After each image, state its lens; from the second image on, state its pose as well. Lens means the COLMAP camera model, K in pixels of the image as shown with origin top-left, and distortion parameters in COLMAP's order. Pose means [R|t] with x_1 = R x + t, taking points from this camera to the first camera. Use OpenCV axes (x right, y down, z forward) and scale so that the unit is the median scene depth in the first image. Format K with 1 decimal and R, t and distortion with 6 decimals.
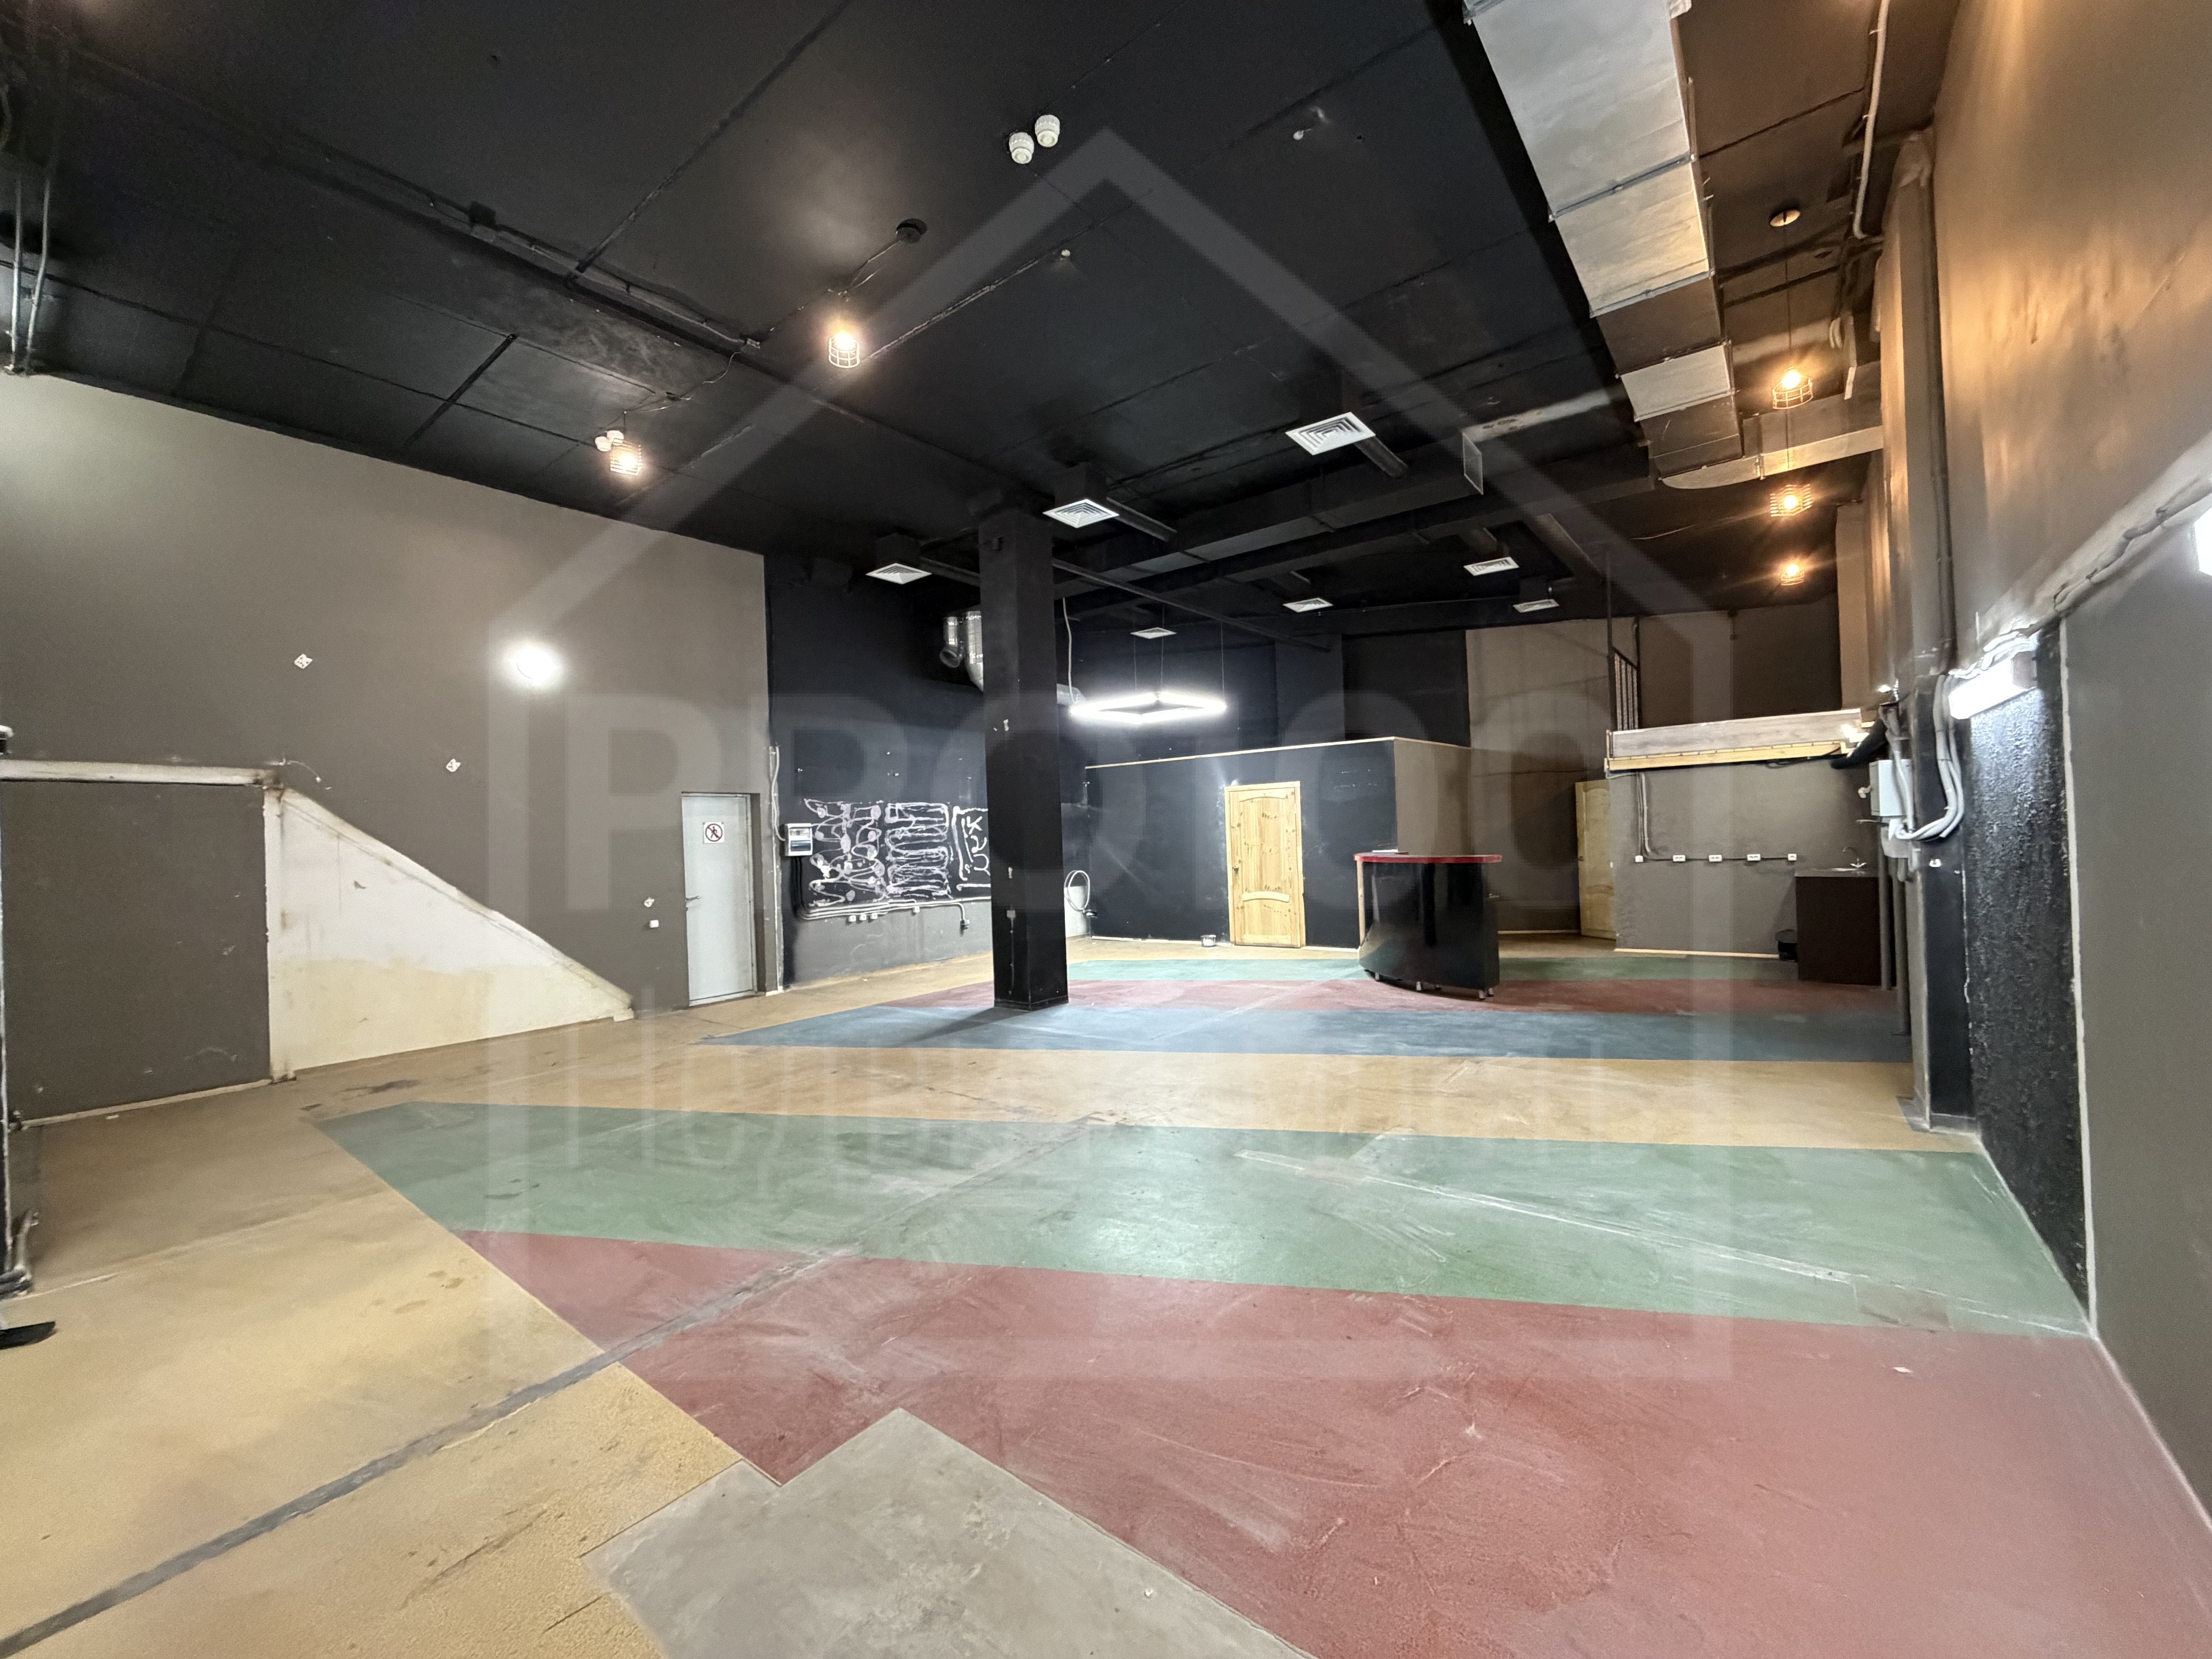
lens RADIAL K [[886.5, 0, 1094.8], [0, 886.5, 831.9], [0, 0, 1]] dist [-0.008096, 0.000043]
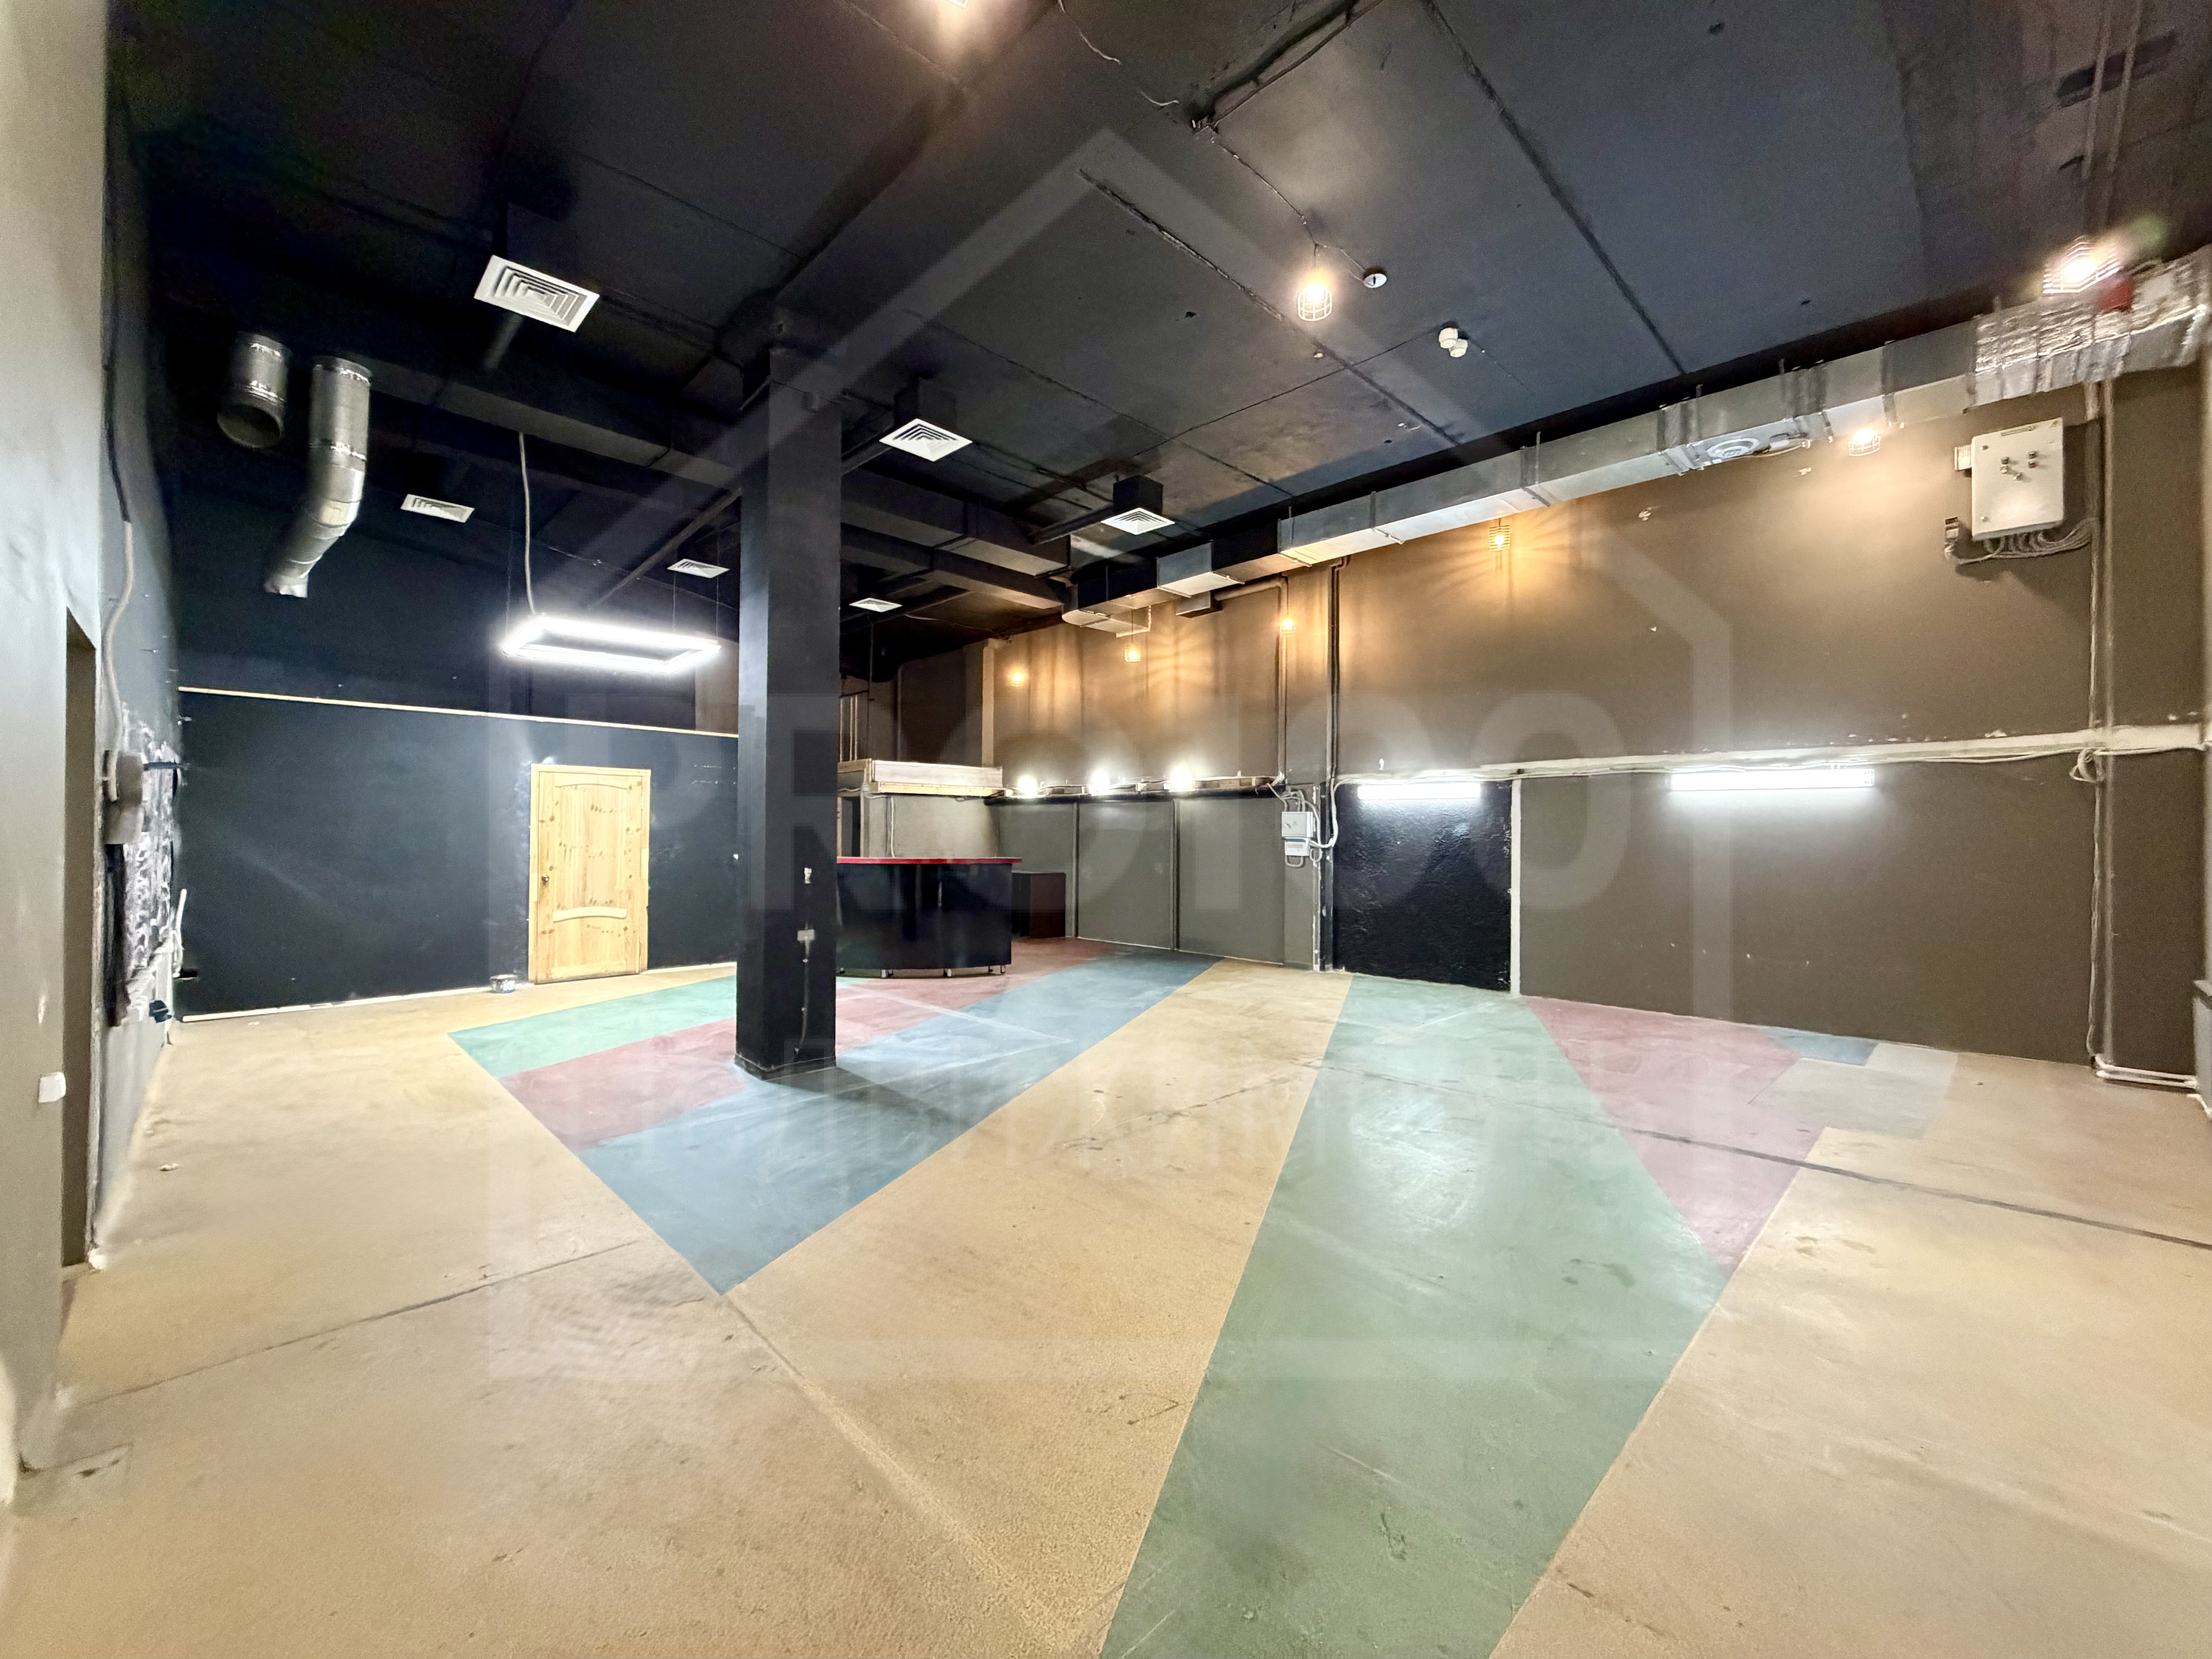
lens RADIAL K [[886.5, 0, 1094.8], [0, 886.5, 831.9], [0, 0, 1]] dist [-0.008096, 0.000043]
pose [[0.124293, 0.040391, 0.991423, -0.722292], [-0.017915, 0.999100, -0.038458, 0.033141], [-0.992084, -0.012981, 0.124905, 0.657307]]
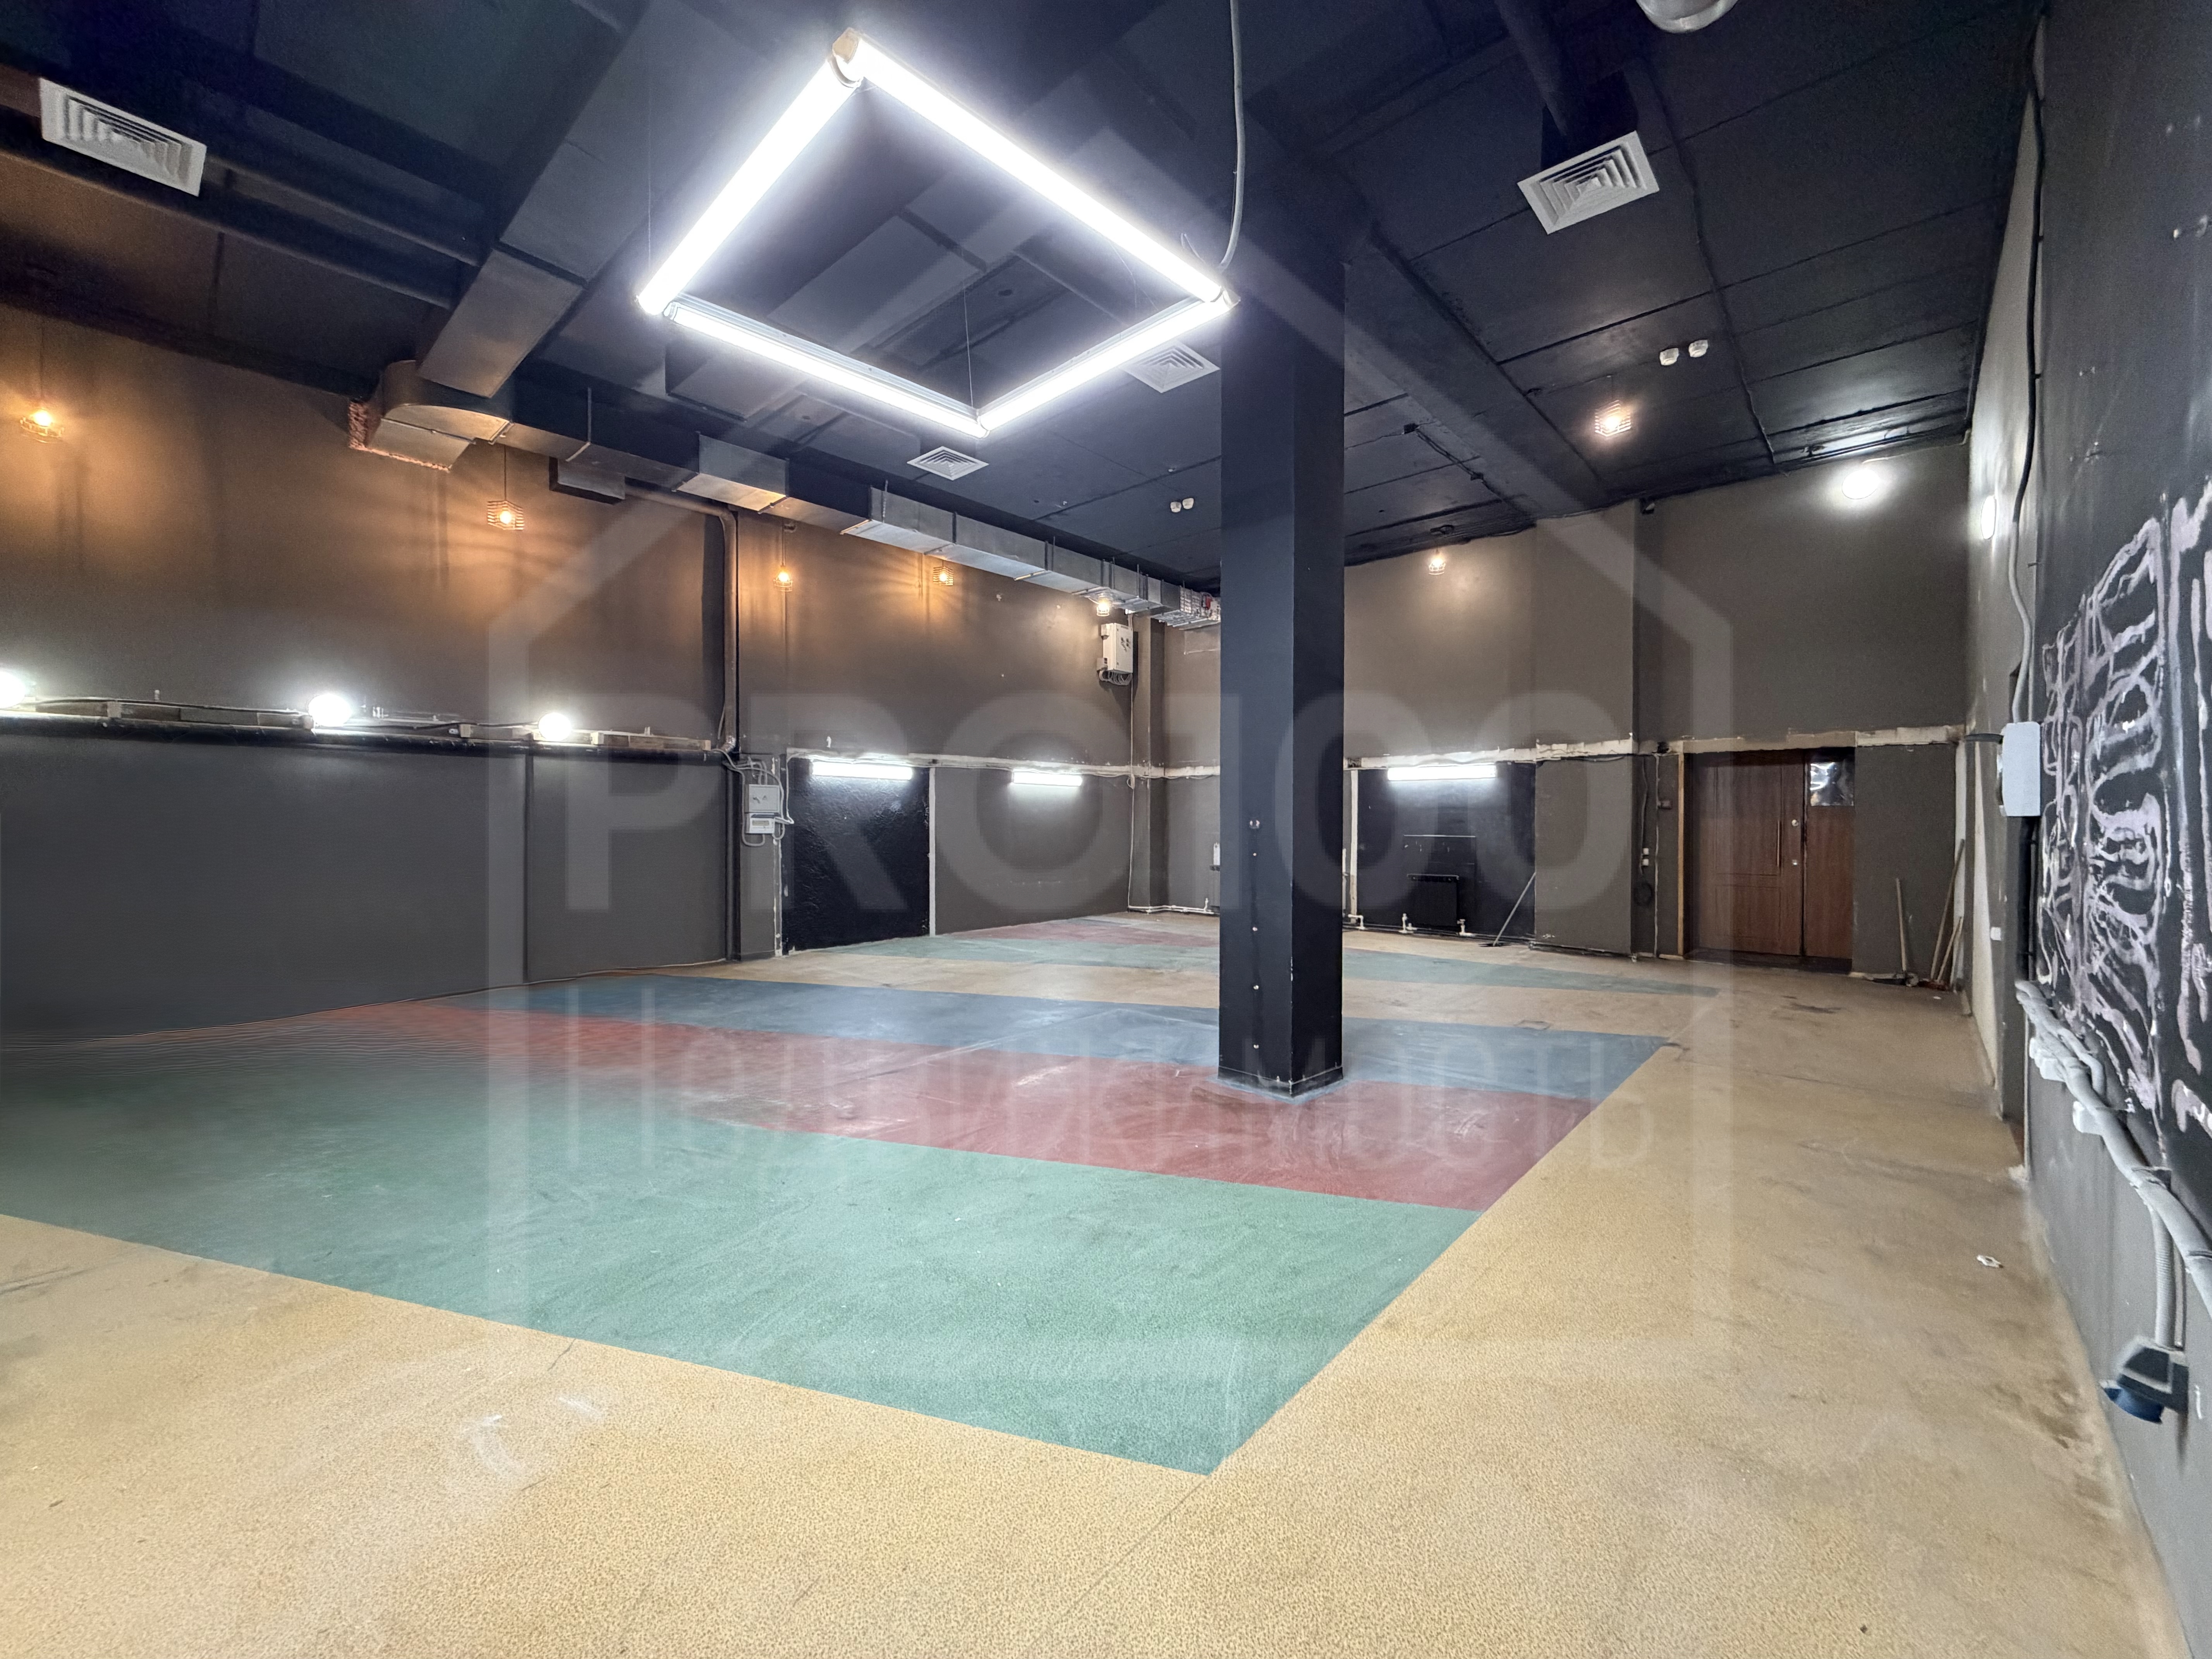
lens RADIAL K [[879.4, 0, 1106.0], [0, 879.4, 829.5], [0, 0, 1]] dist [-0.001302, 0.000047]
pose [[-0.997443, 0.034375, 0.062660, 0.006769], [0.034686, 0.999391, 0.003895, 0.019938], [-0.062488, 0.006059, -0.998027, 1.566365]]
